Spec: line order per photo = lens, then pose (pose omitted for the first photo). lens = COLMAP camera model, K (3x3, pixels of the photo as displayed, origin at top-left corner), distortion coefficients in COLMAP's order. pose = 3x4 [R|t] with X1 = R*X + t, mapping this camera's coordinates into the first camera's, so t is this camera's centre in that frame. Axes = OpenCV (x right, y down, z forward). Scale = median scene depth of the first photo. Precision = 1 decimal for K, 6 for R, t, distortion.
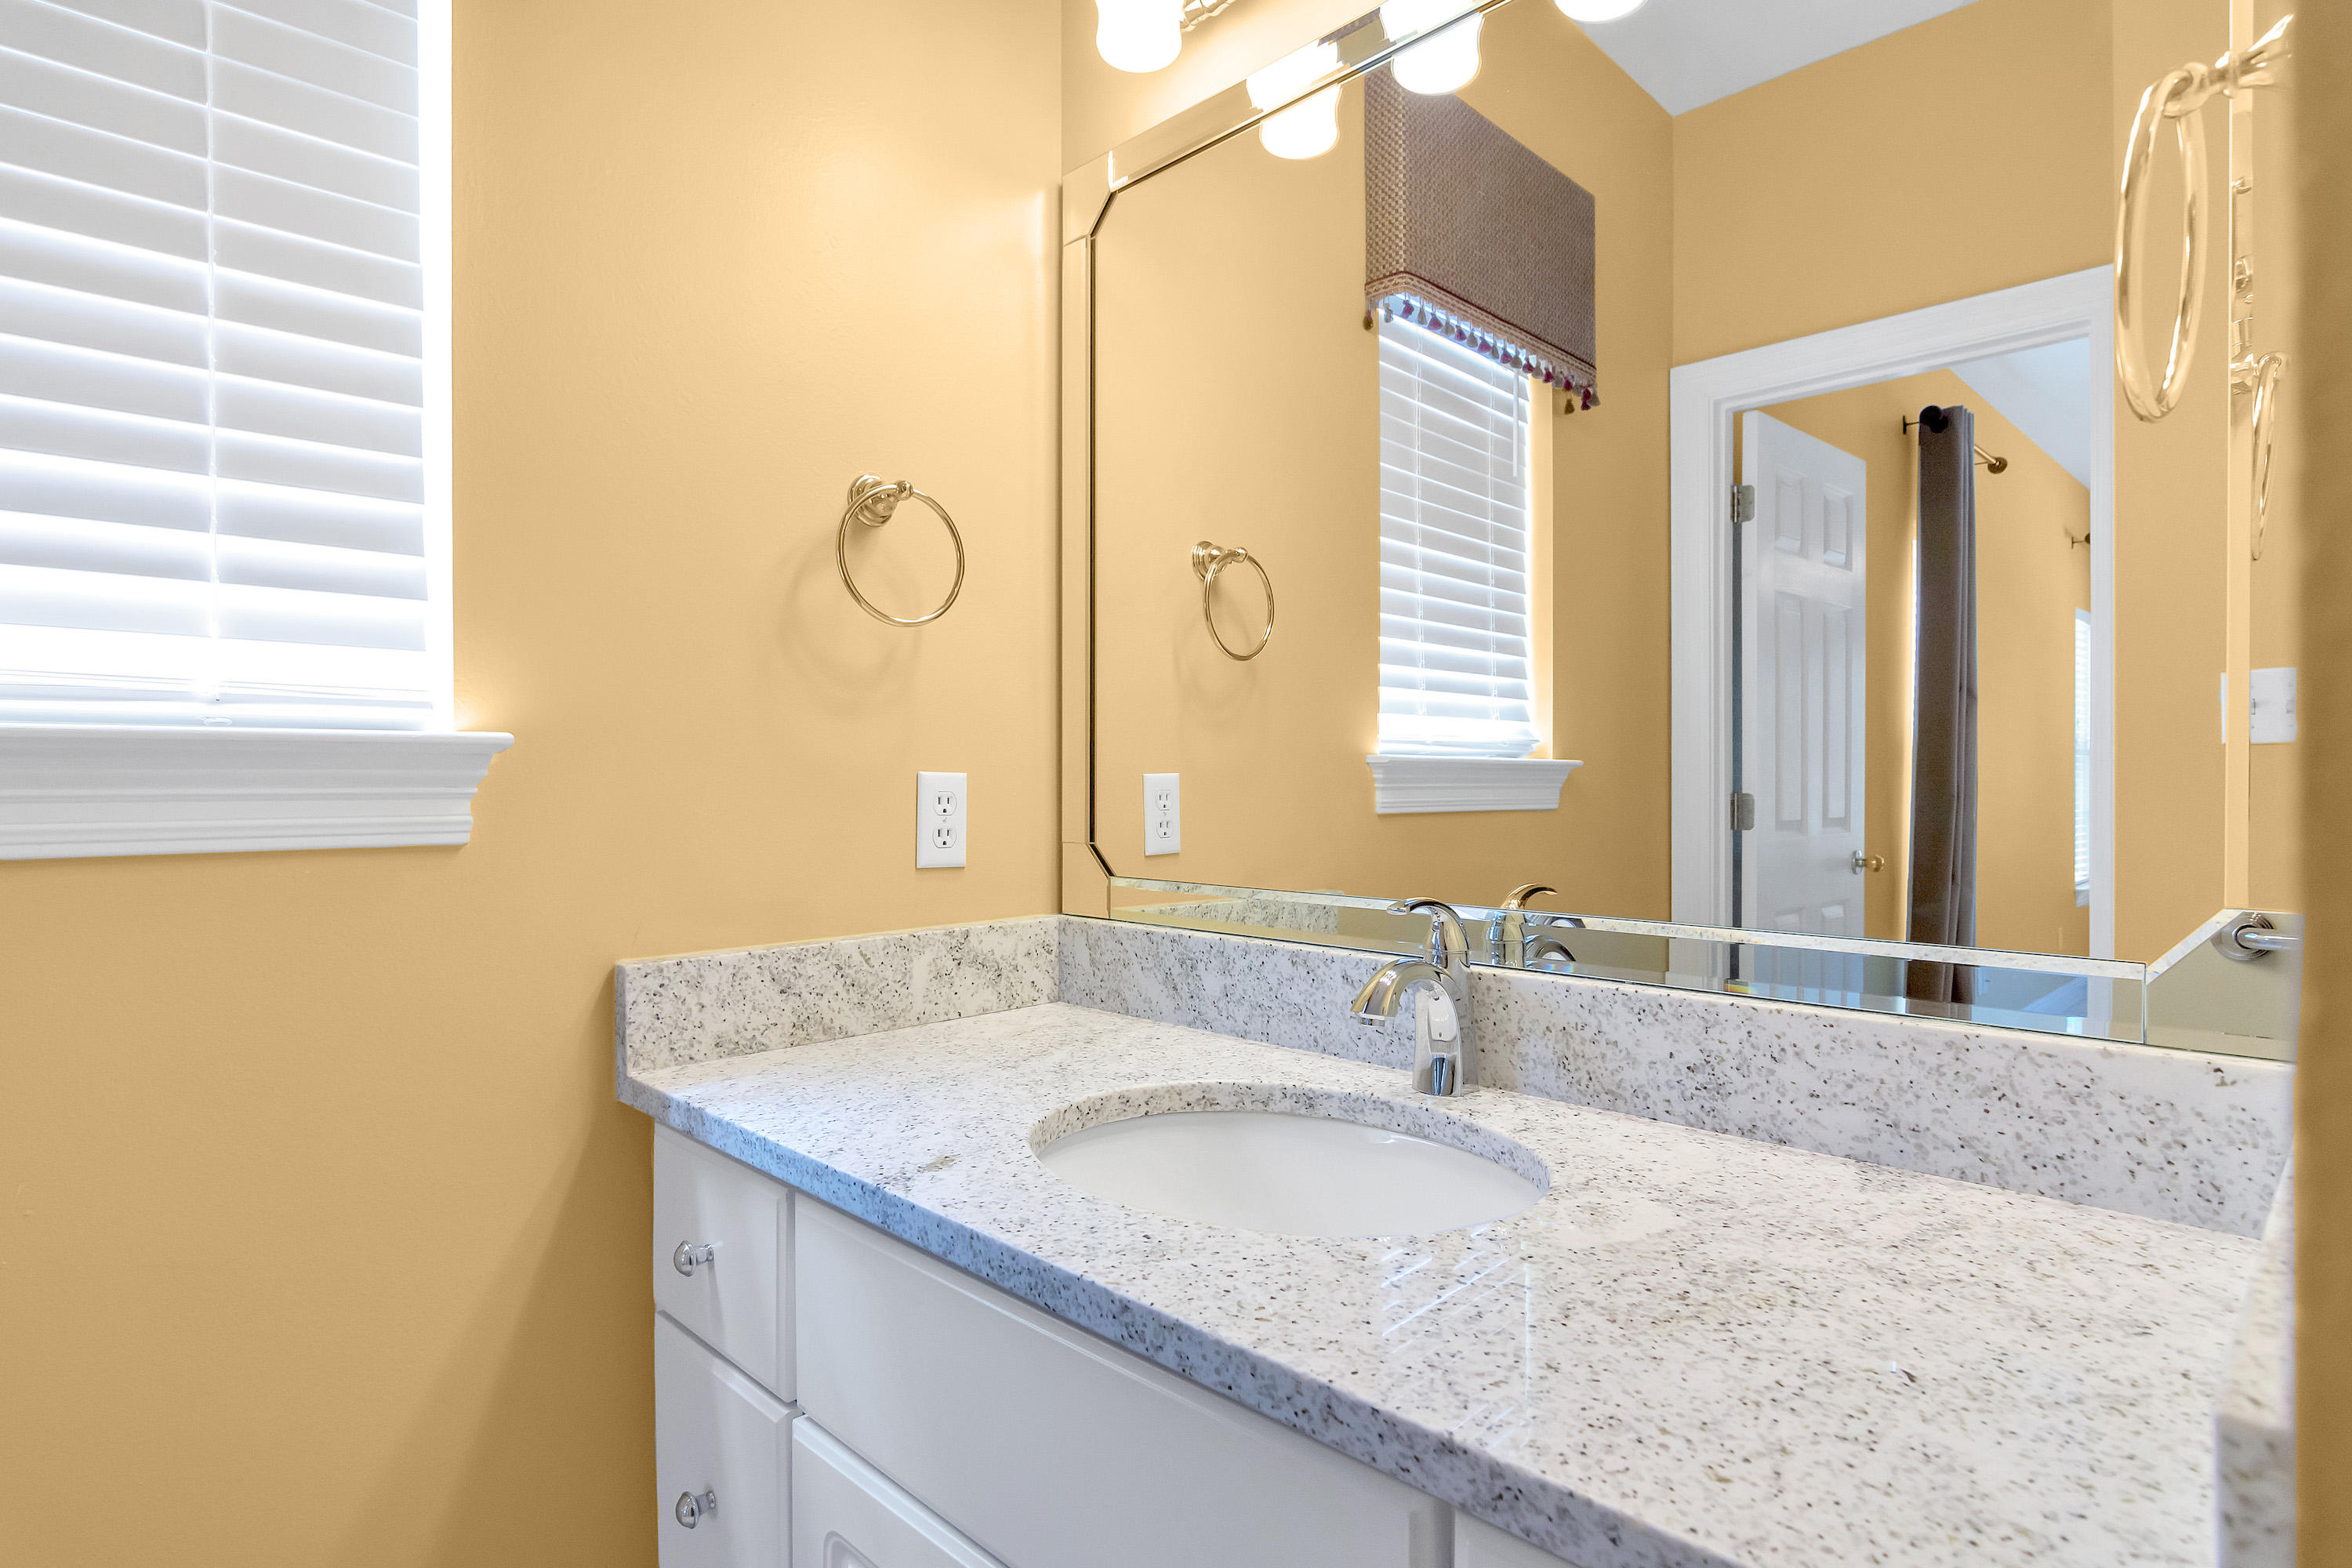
lens RADIAL K [[1233.1, 0, 1172.0], [0, 1233.1, 786.5], [0, 0, 1]] dist [-0.006189, -0.001446]
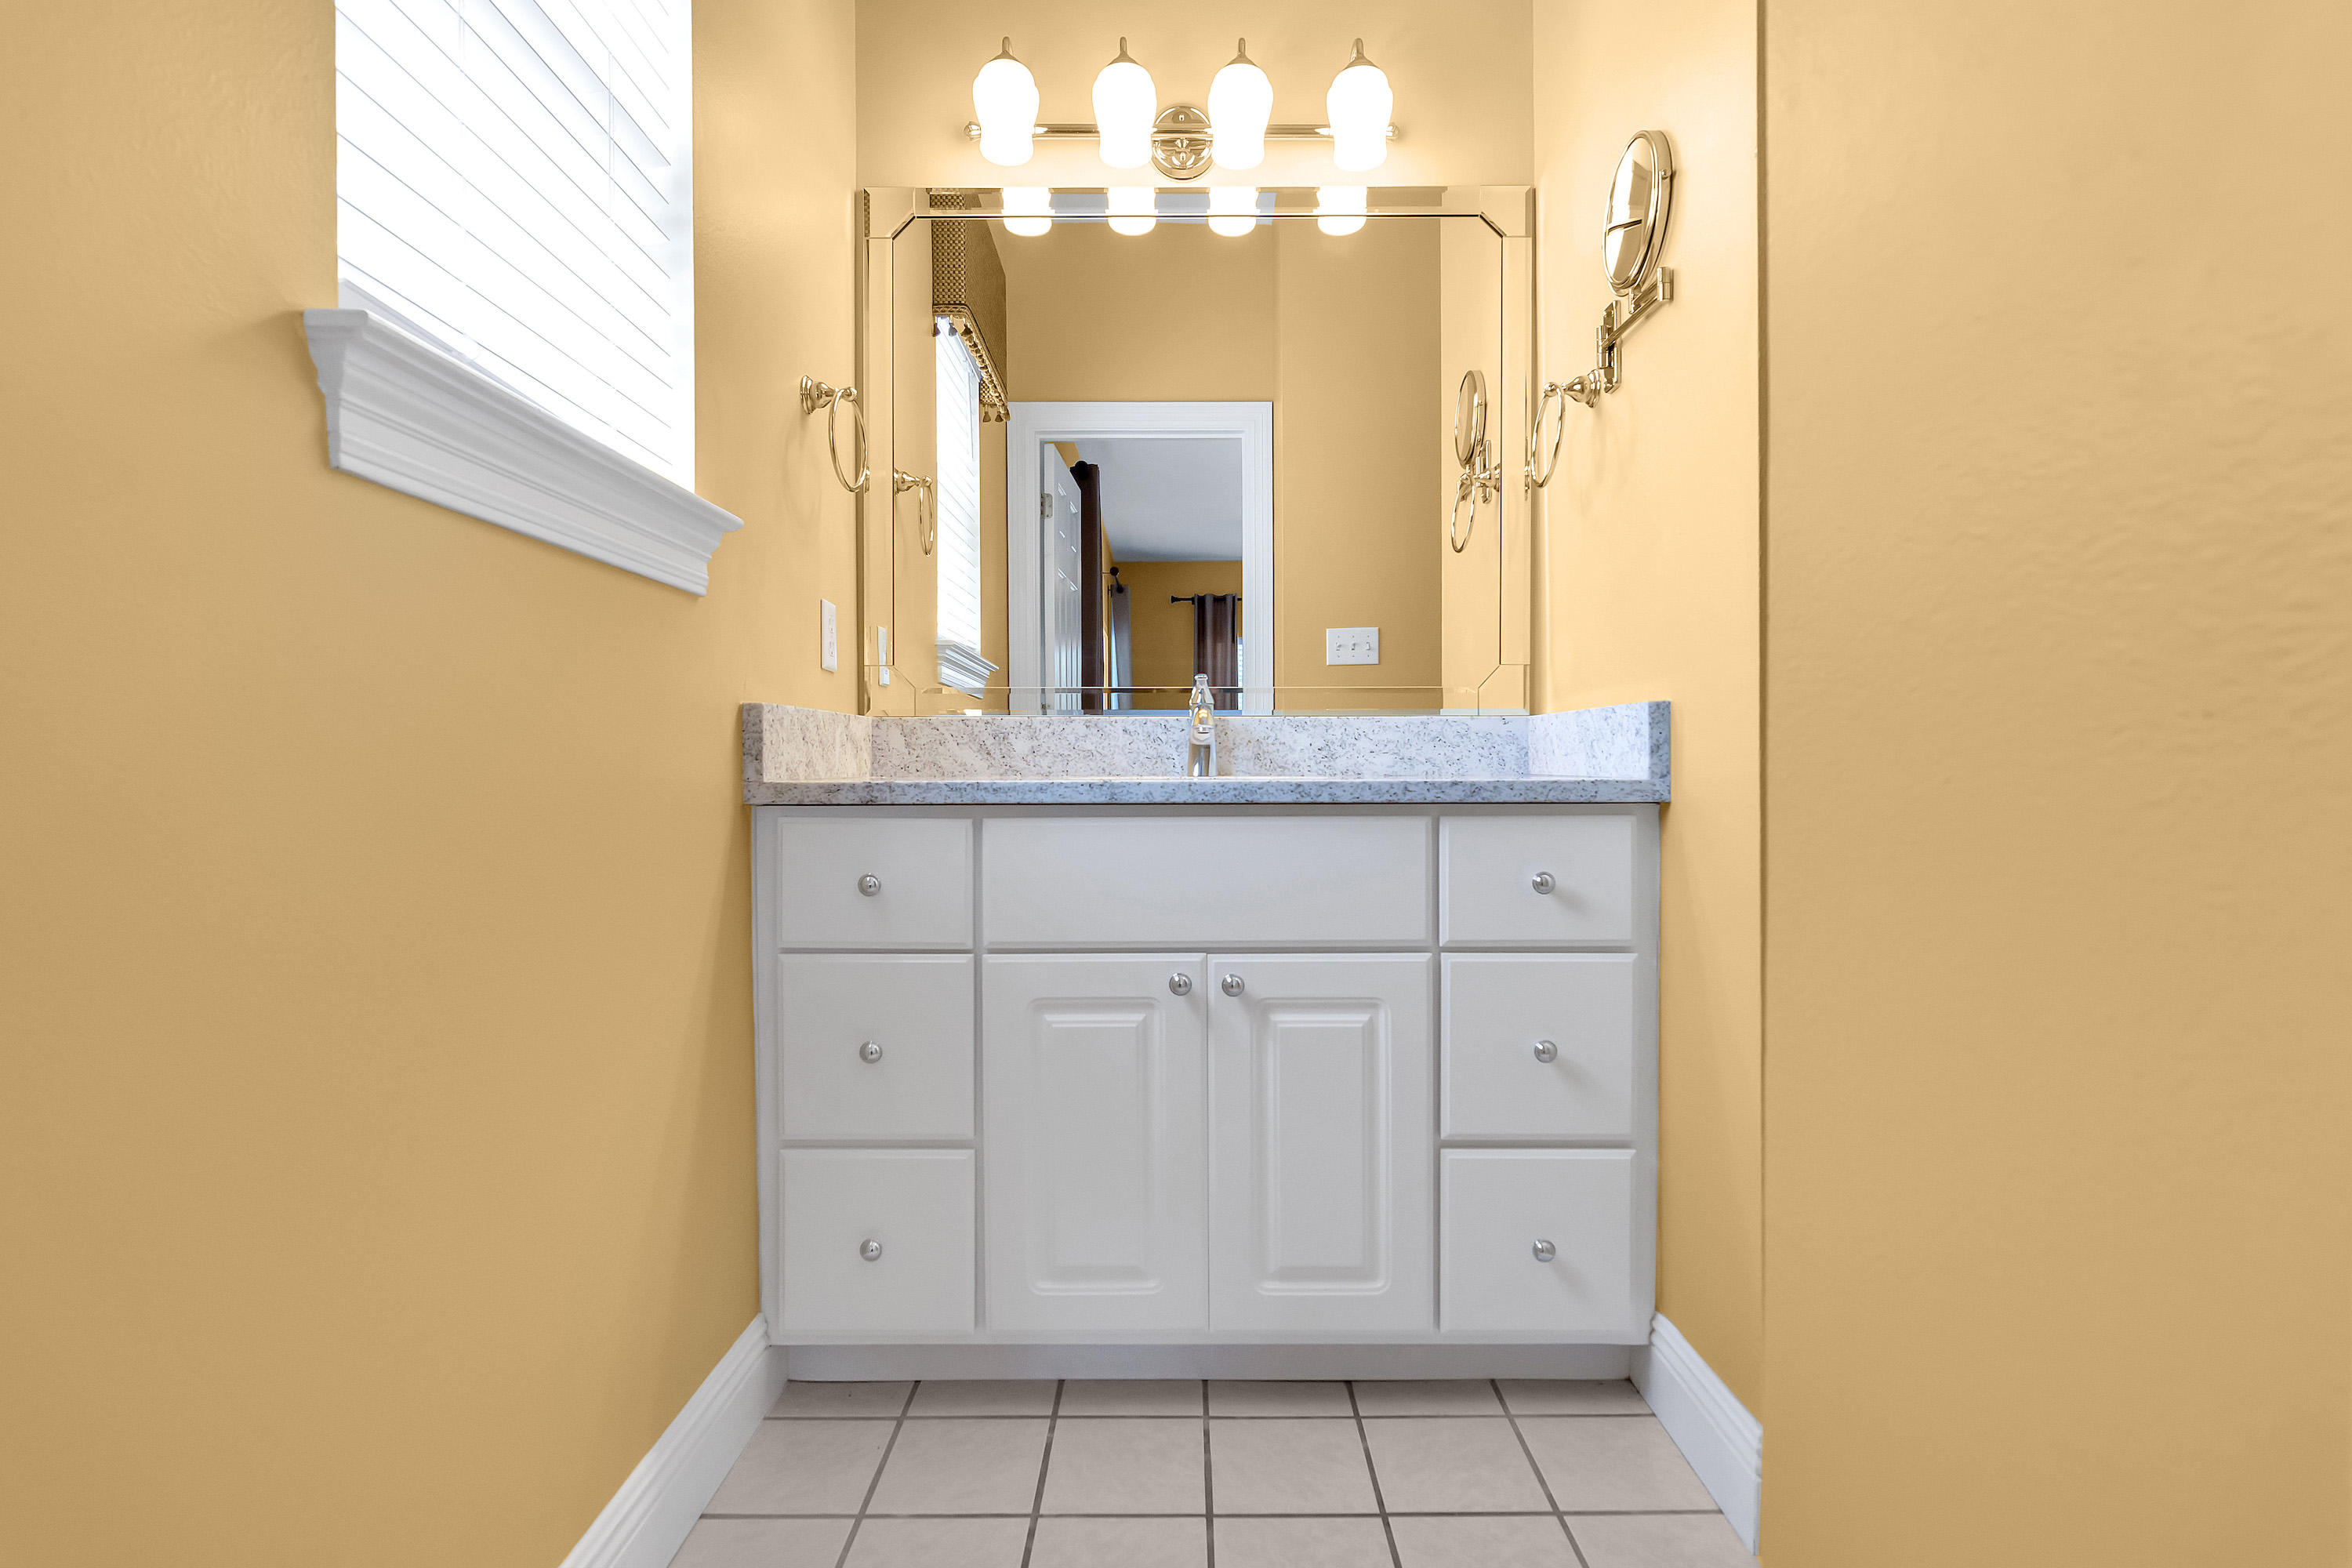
lens RADIAL K [[1170.0, 0, 1186.3], [0, 1170.0, 787.1], [0, 0, 1]] dist [-0.004408, 0.003895]
pose [[0.701824, -0.010502, 0.712273, -1.154279], [0.006678, 0.999944, 0.008164, 0.259111], [-0.712319, -0.000974, 0.701856, -0.279386]]
